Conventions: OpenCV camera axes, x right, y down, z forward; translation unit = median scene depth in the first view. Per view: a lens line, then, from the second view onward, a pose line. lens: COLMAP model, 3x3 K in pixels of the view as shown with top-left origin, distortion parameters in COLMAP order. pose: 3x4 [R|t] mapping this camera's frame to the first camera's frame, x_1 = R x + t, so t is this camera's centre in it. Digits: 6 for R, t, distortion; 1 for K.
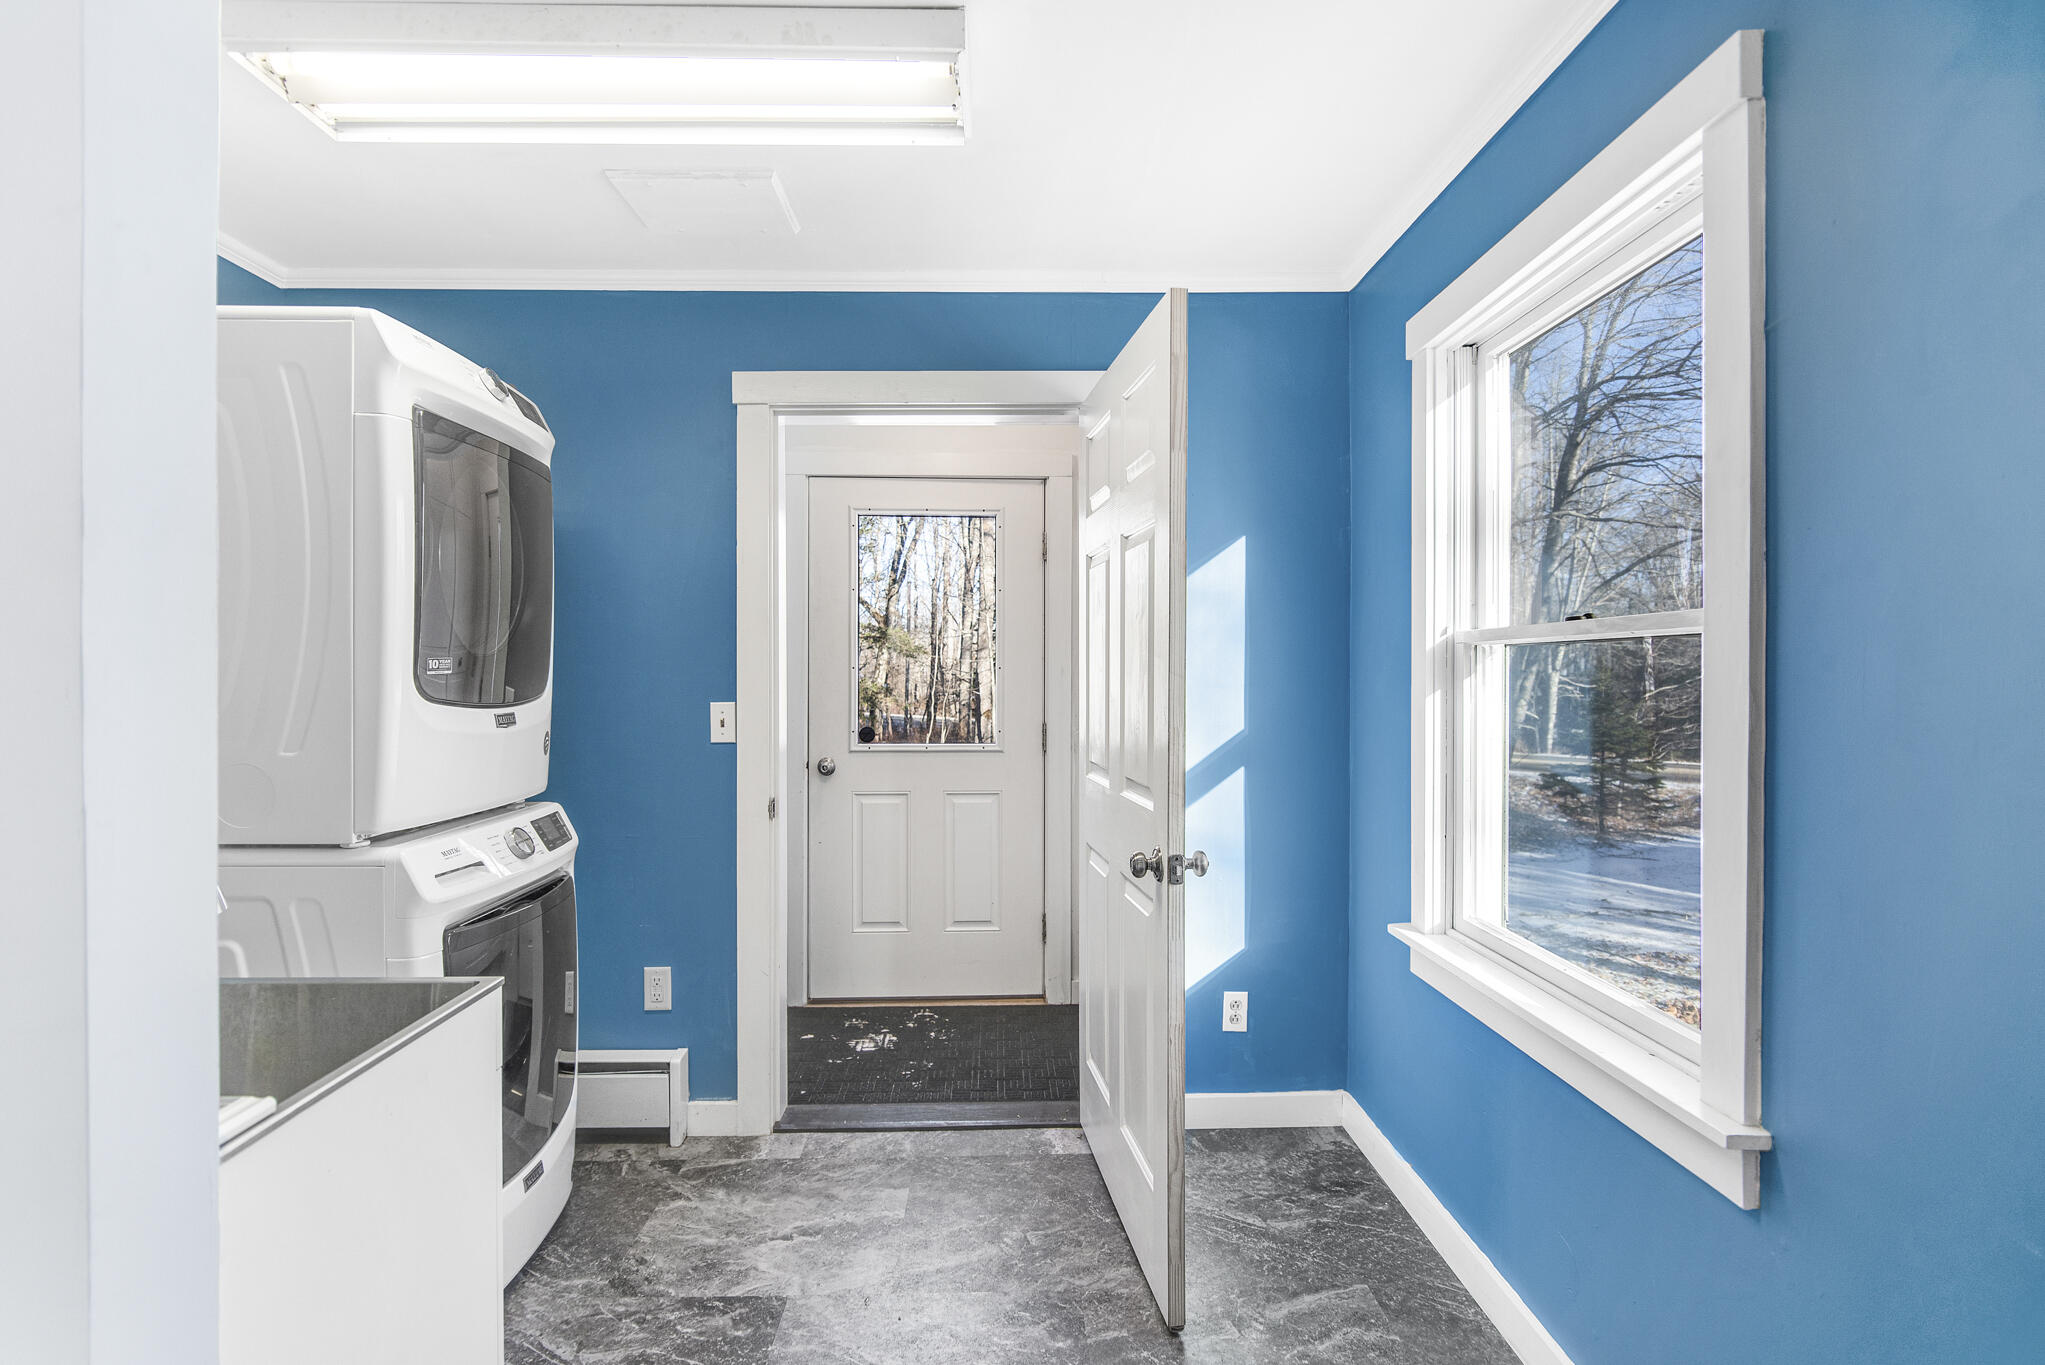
lens RADIAL K [[1008.5, 0, 1019.1], [0, 1008.5, 674.8], [0, 0, 1]] dist [-0.013024, -0.000931]
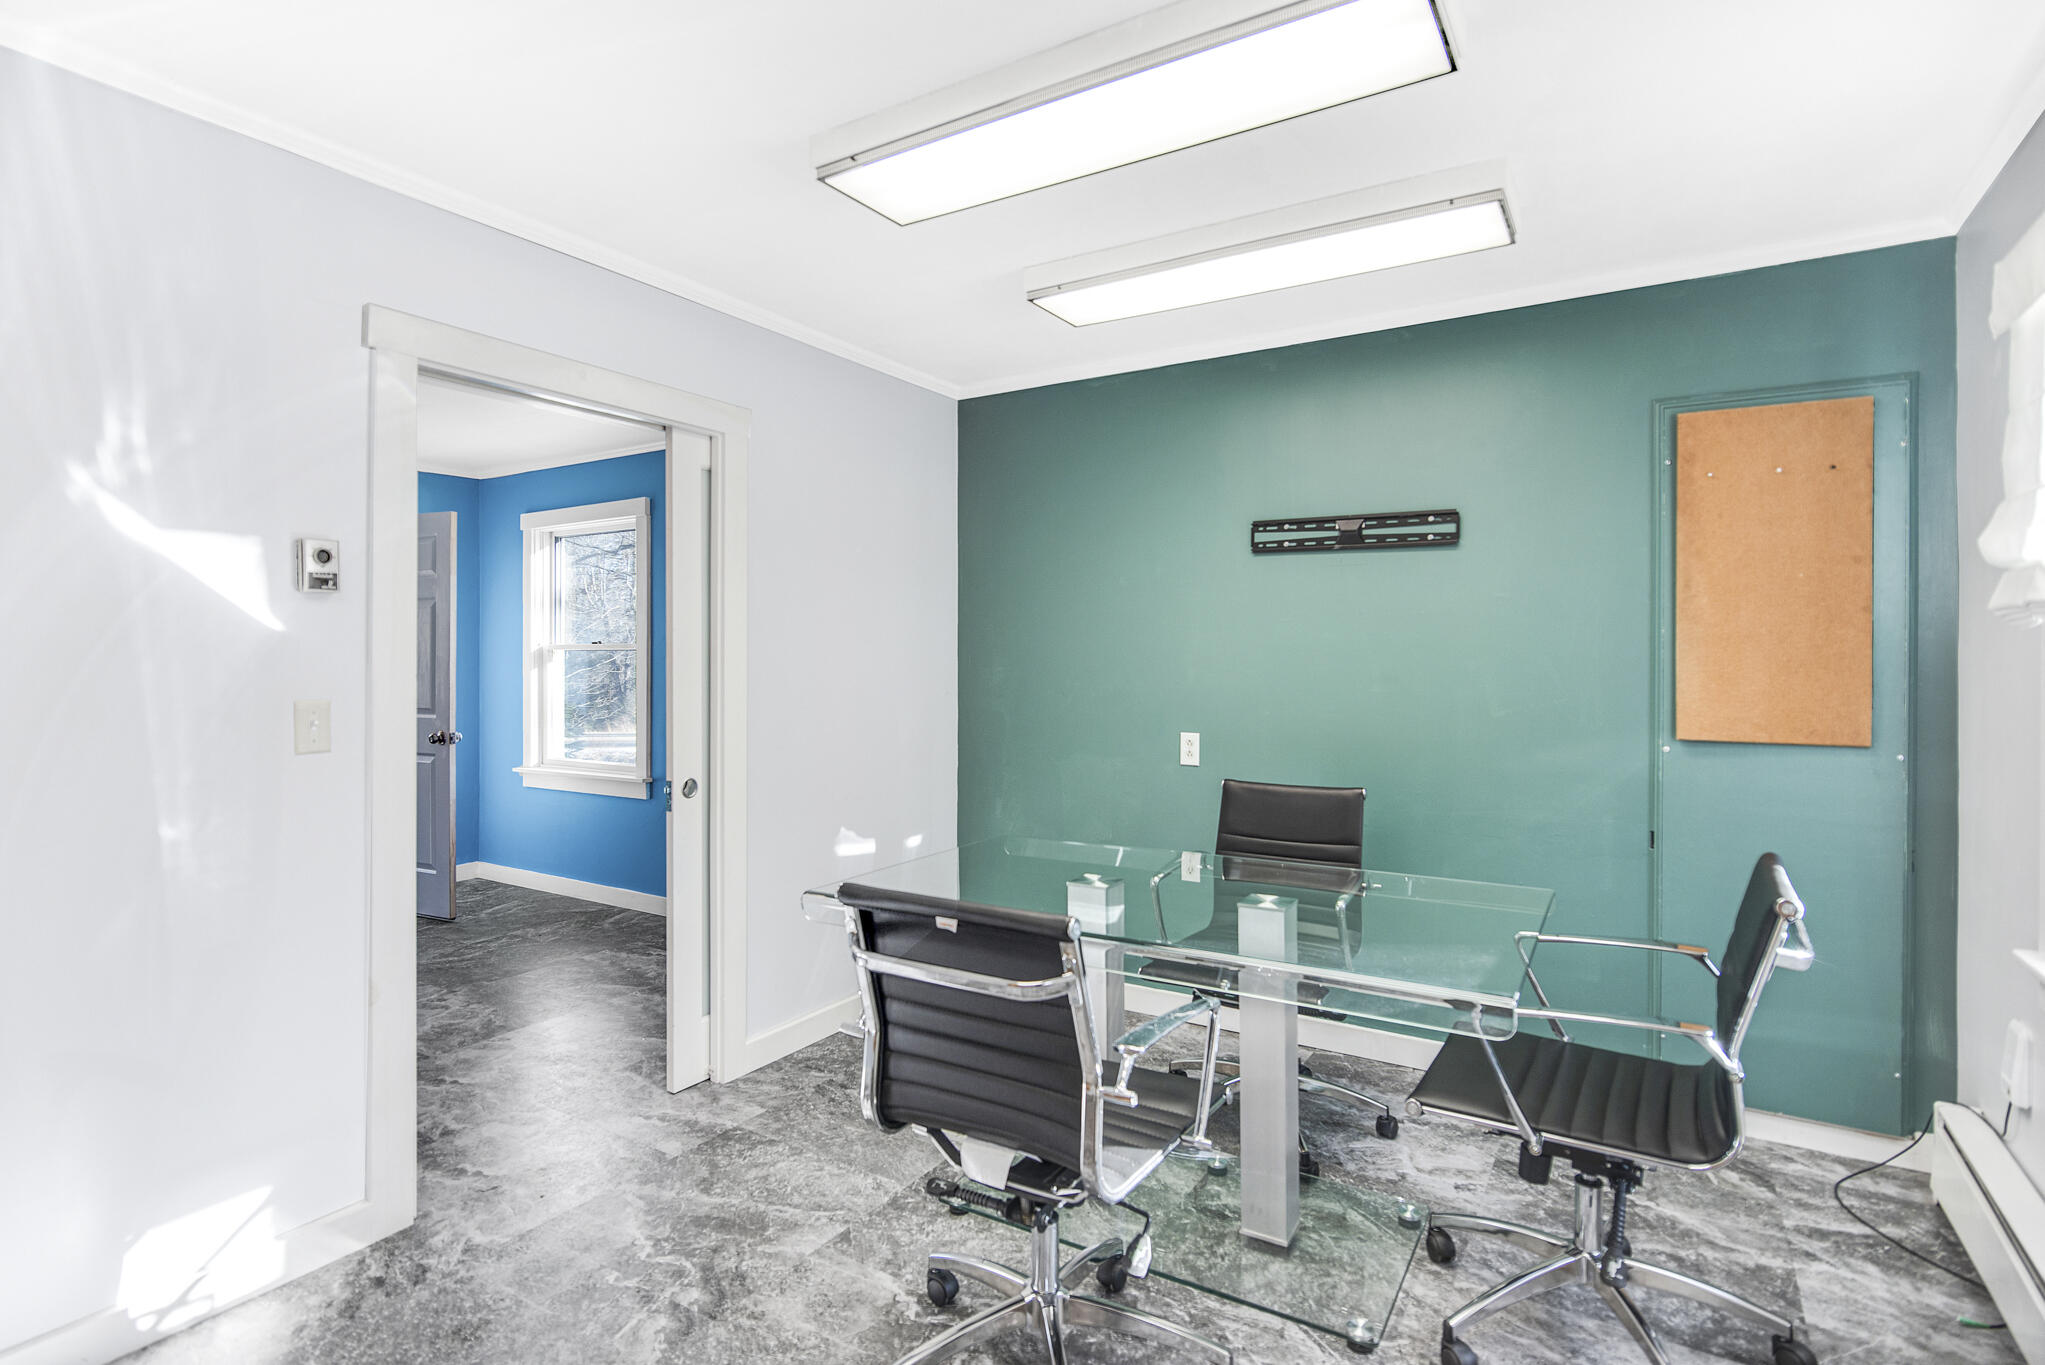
lens RADIAL K [[1008.5, 0, 1022.4], [0, 1008.5, 669.1], [0, 0, 1]] dist [-0.013024, -0.000931]
pose [[0.546471, -0.004866, 0.837464, -0.998166], [-0.000296, 0.999982, 0.006003, 0.002461], [-0.837478, -0.003529, 0.546459, -1.348725]]
